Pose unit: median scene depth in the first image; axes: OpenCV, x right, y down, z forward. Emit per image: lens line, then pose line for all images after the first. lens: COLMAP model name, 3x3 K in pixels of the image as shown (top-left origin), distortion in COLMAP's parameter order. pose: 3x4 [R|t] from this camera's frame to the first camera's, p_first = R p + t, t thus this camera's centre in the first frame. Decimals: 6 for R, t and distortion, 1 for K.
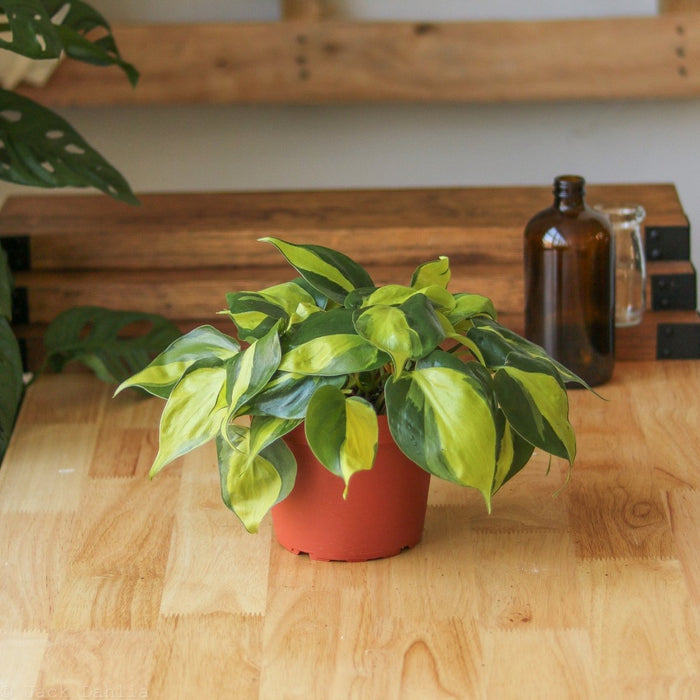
lens RADIAL K [[3165.7, 0, 350.0], [0, 3165.7, 350.0], [0, 0, 1]] dist [-0.081434, 2.531456]
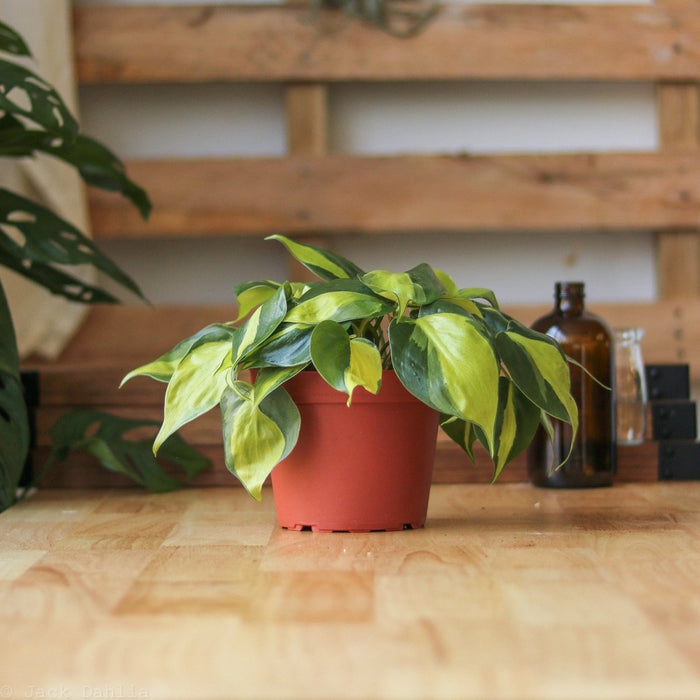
lens RADIAL K [[3165.7, 0, 350.0], [0, 3165.7, 350.0], [0, 0, 1]] dist [-0.081434, 2.531456]
pose [[0.999962, 0.008418, -0.002176, 0.000868], [-0.008693, 0.962922, -0.269641, 0.286481], [-0.000174, 0.269650, 0.962958, 0.025055]]
